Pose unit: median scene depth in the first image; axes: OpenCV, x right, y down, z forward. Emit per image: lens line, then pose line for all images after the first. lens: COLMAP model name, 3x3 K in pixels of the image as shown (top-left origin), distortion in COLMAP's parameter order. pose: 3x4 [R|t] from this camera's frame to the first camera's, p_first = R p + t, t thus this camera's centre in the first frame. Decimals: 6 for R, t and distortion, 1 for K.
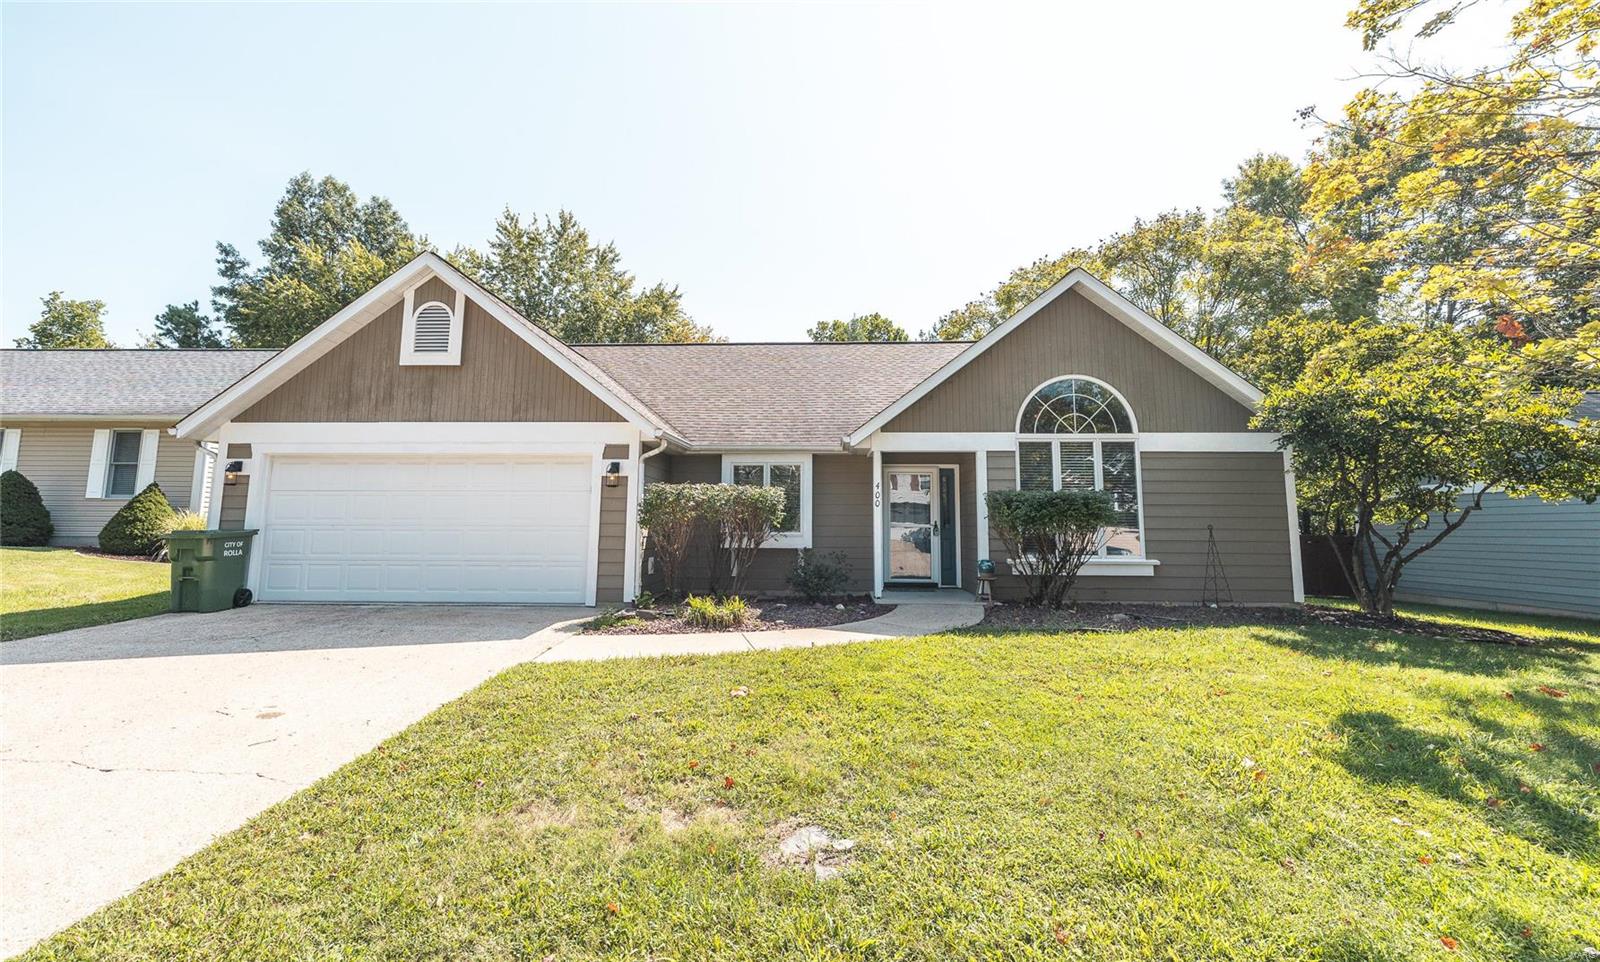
lens RADIAL K [[668.1, 0, 800.6], [0, 668.1, 452.3], [0, 0, 1]] dist [0.002352, 0.000264]
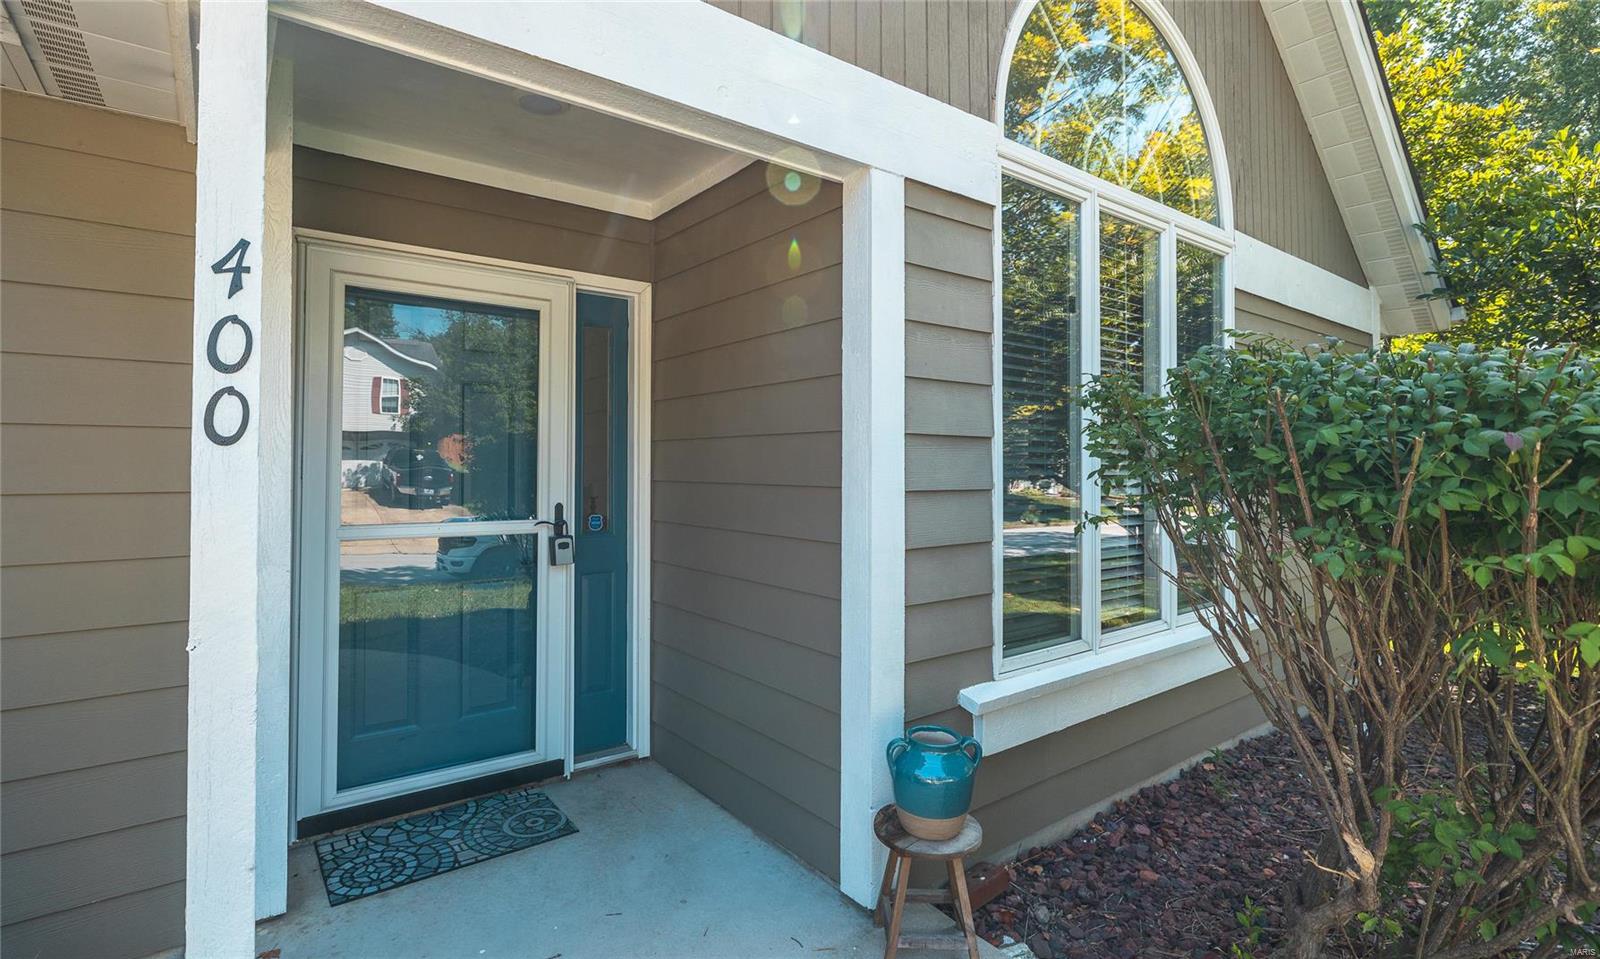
lens RADIAL K [[754.9, 0, 793.6], [0, 754.9, 459.0], [0, 0, 1]] dist [-0.000857, -0.000118]
pose [[0.769817, -0.001171, 0.638264, 0.108278], [-0.064633, 0.994715, 0.079779, 0.068268], [-0.634984, -0.102669, 0.765673, 0.853893]]
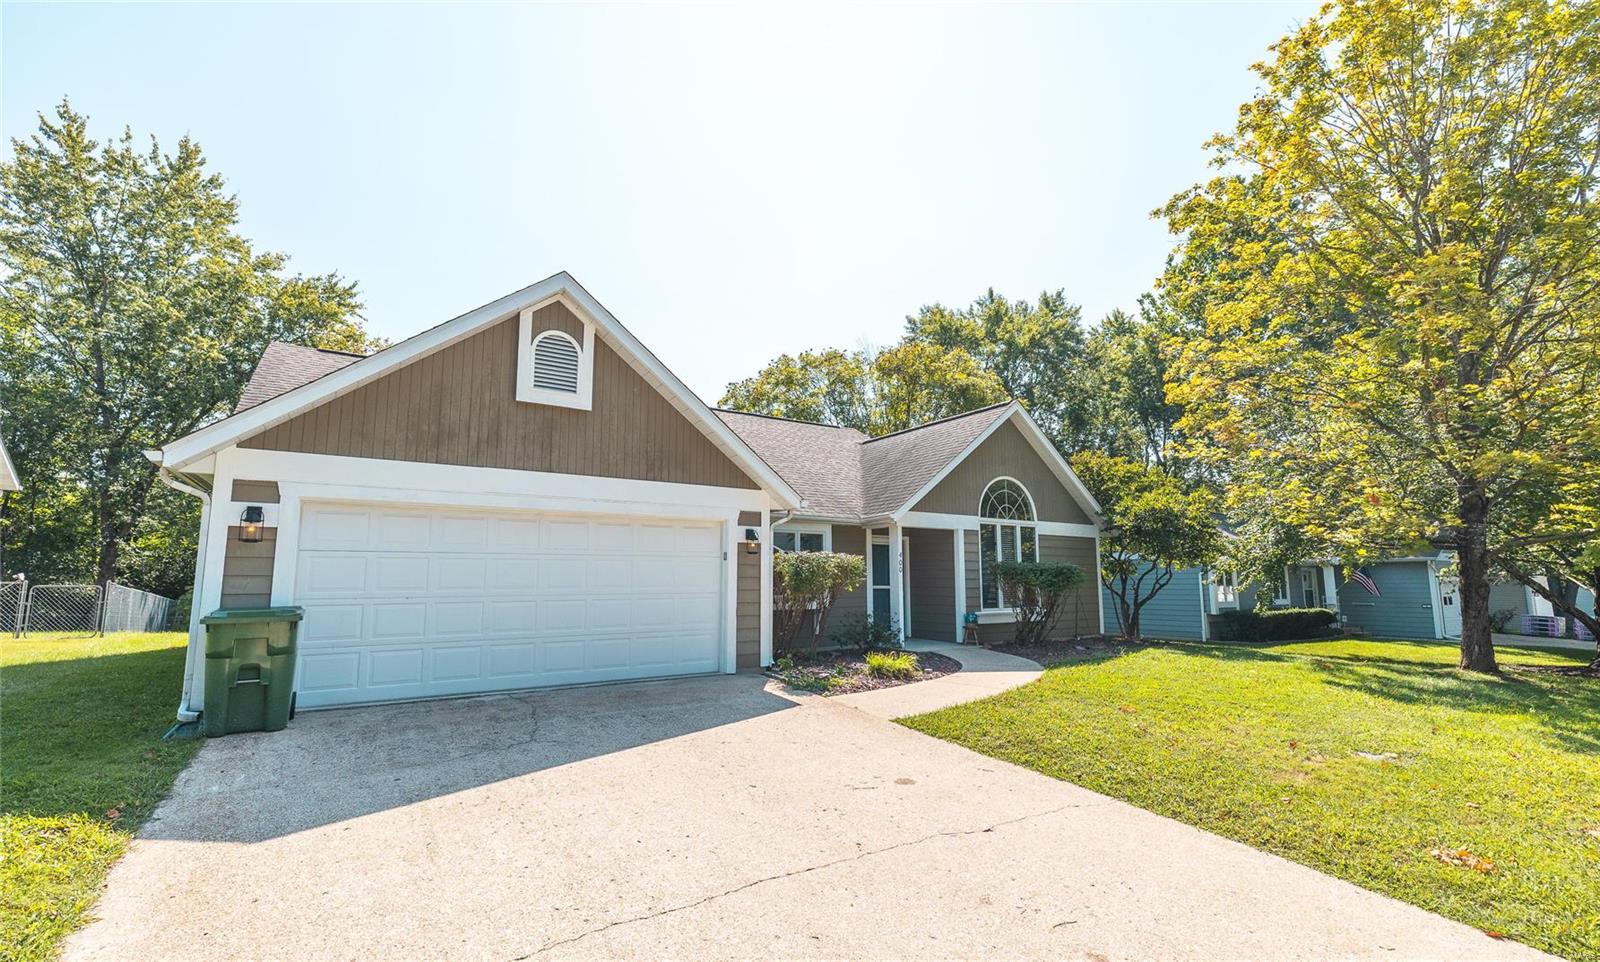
lens RADIAL K [[690.9, 0, 806.1], [0, 690.9, 498.1], [0, 0, 1]] dist [0.001584, -0.000055]
pose [[0.803416, 0.063726, 0.591998, -0.783844], [-0.057083, 0.997920, -0.029953, -0.005625], [-0.592676, -0.009728, 0.805382, 0.101239]]
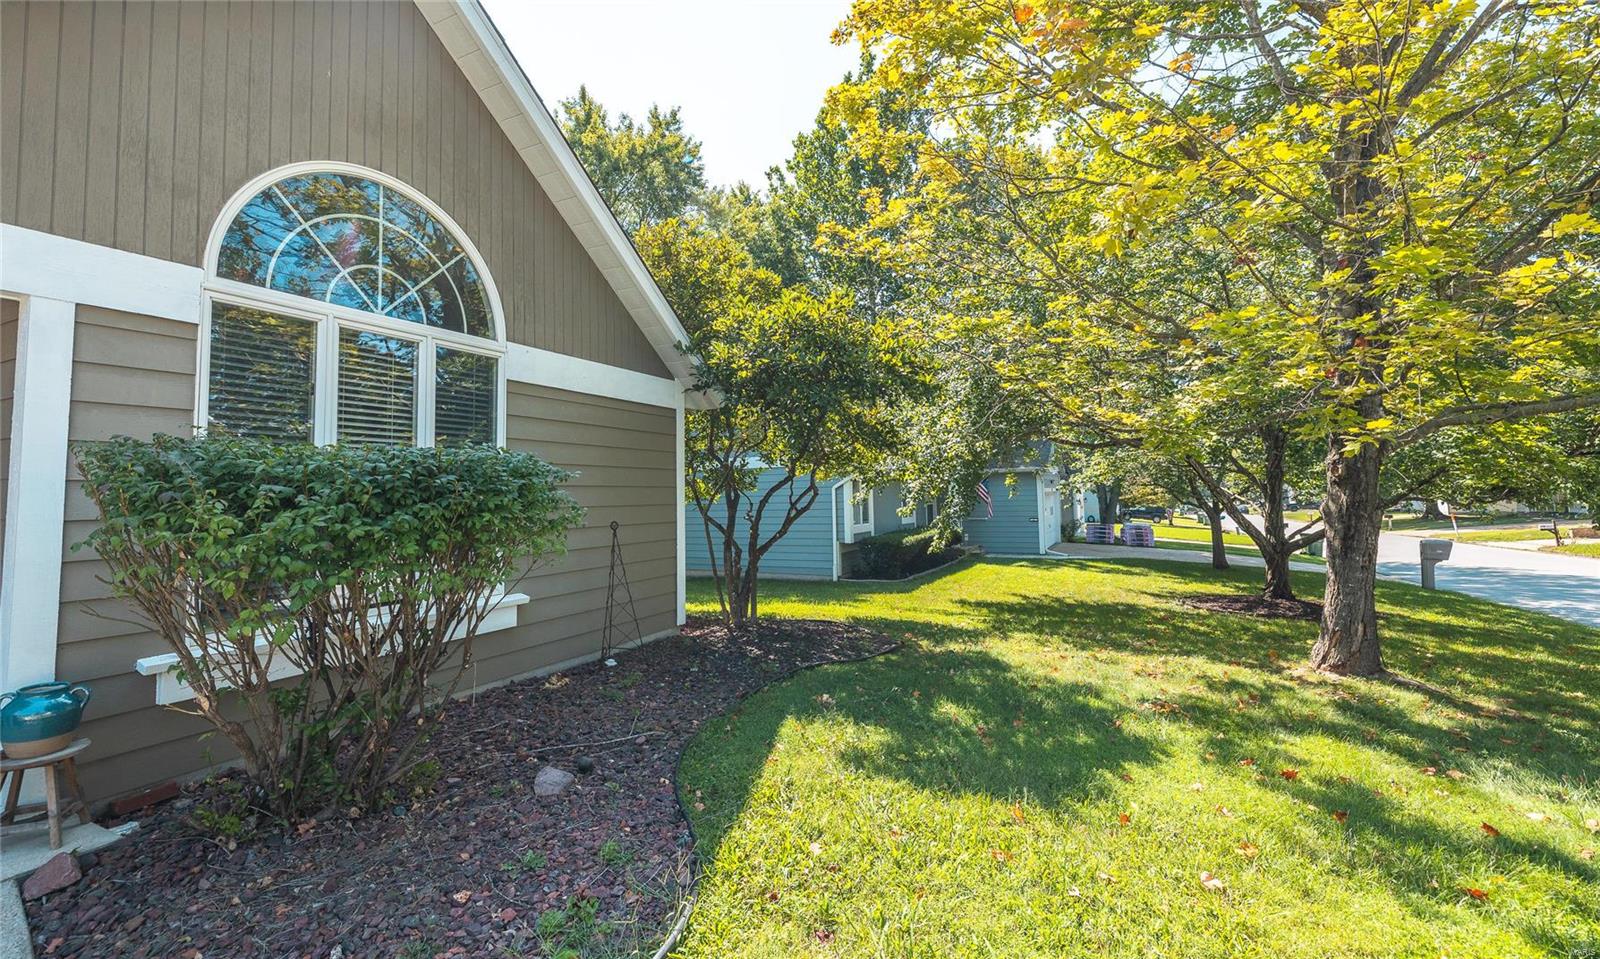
lens RADIAL K [[668.1, 0, 800.6], [0, 668.1, 450.8], [0, 0, 1]] dist [0.002352, 0.000264]
pose [[0.405170, 0.043841, 0.913190, 0.145100], [-0.077867, 0.996875, -0.013310, 0.042007], [-0.910919, -0.065715, 0.407318, 0.599163]]
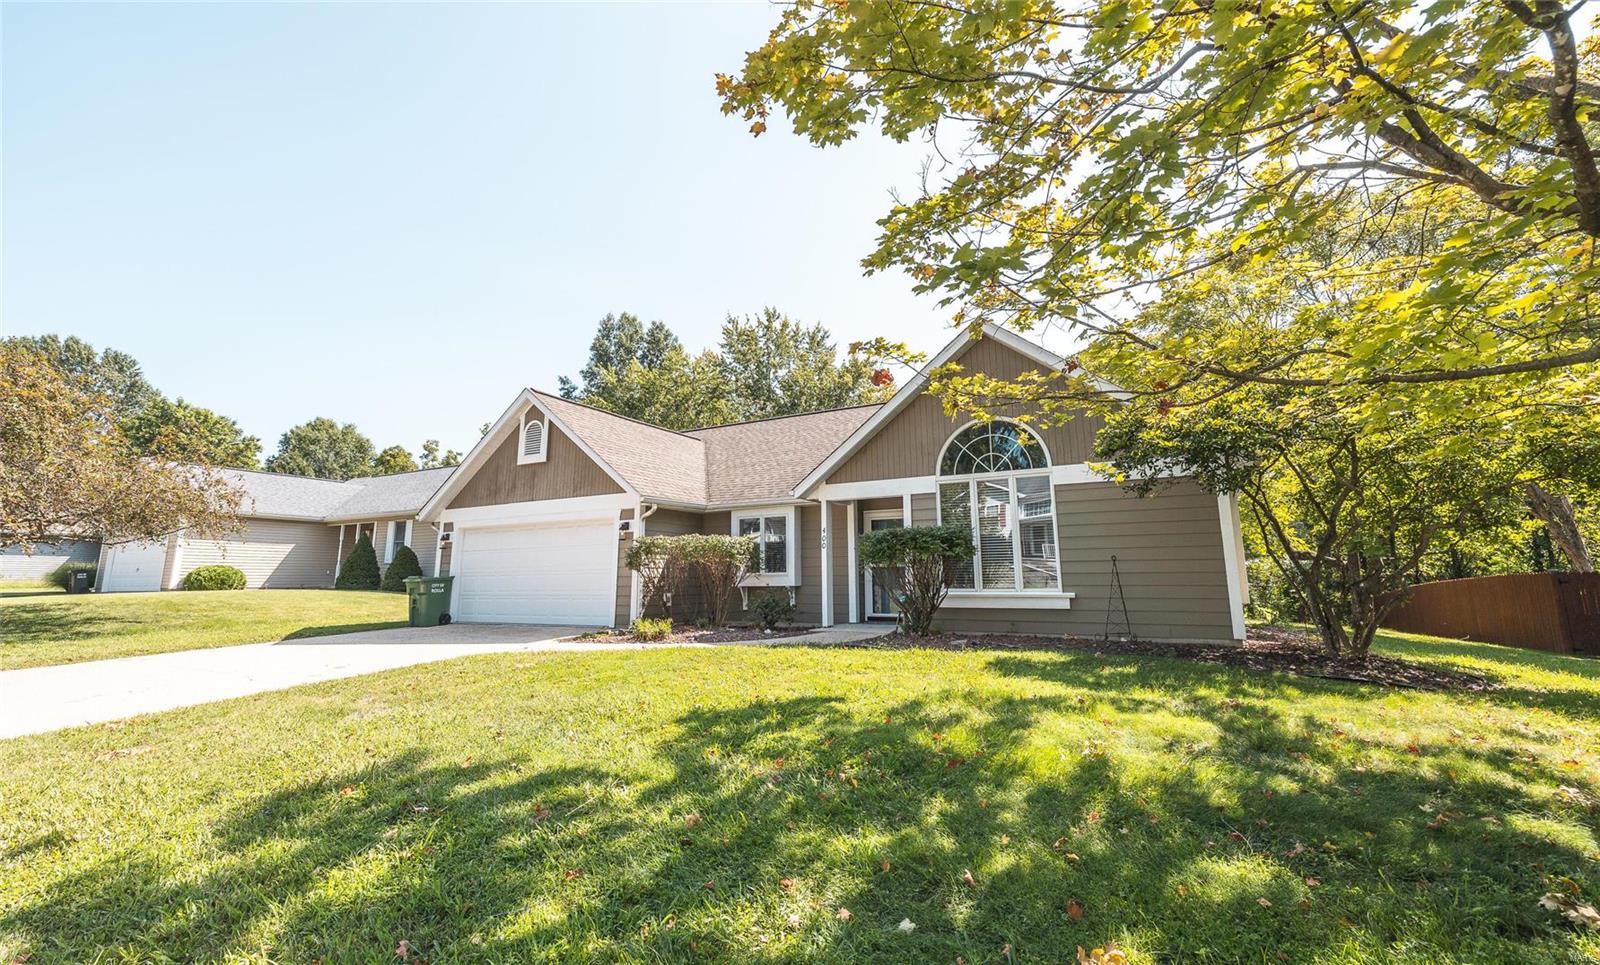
lens RADIAL K [[674.7, 0, 795.5], [0, 674.7, 461.5], [0, 0, 1]] dist [0.013298, 0.000017]
pose [[0.891825, -0.090521, -0.443231, 0.618894], [0.060548, 0.994845, -0.081349, 0.023166], [0.448310, 0.045712, 0.892709, -0.079664]]
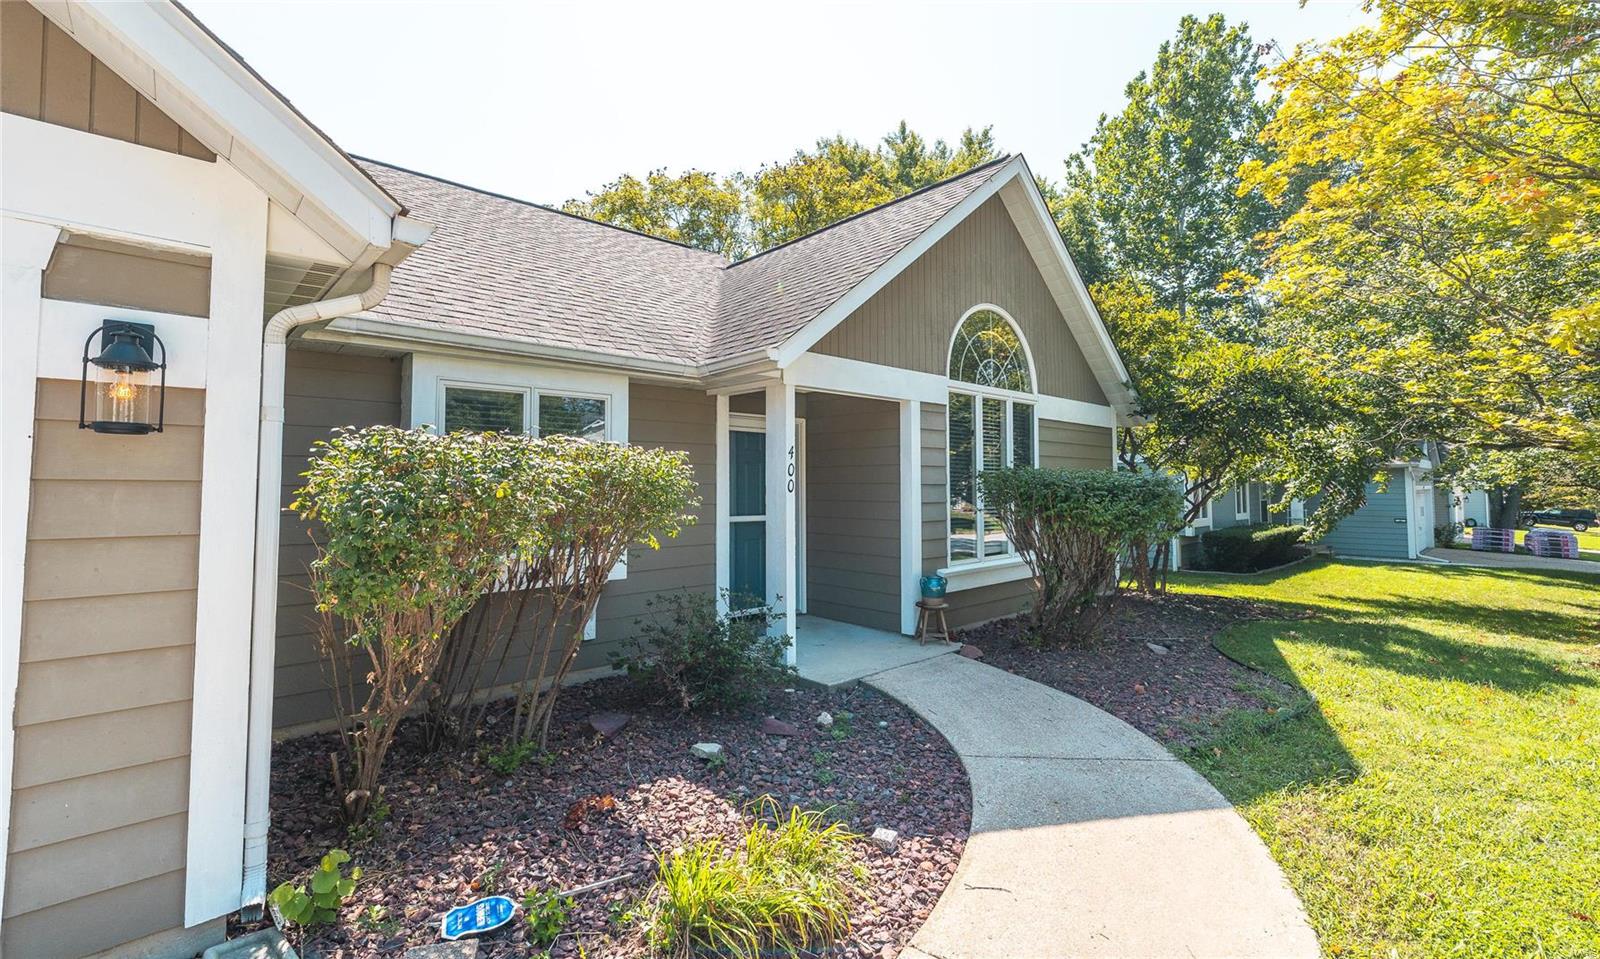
lens RADIAL K [[681.4, 0, 792.2], [0, 681.4, 458.8], [0, 0, 1]] dist [0.002036, 0.000036]
pose [[0.706437, 0.018577, 0.707532, -0.264973], [-0.069591, 0.996635, 0.043315, 0.032931], [-0.704347, -0.079837, 0.705352, 0.640436]]
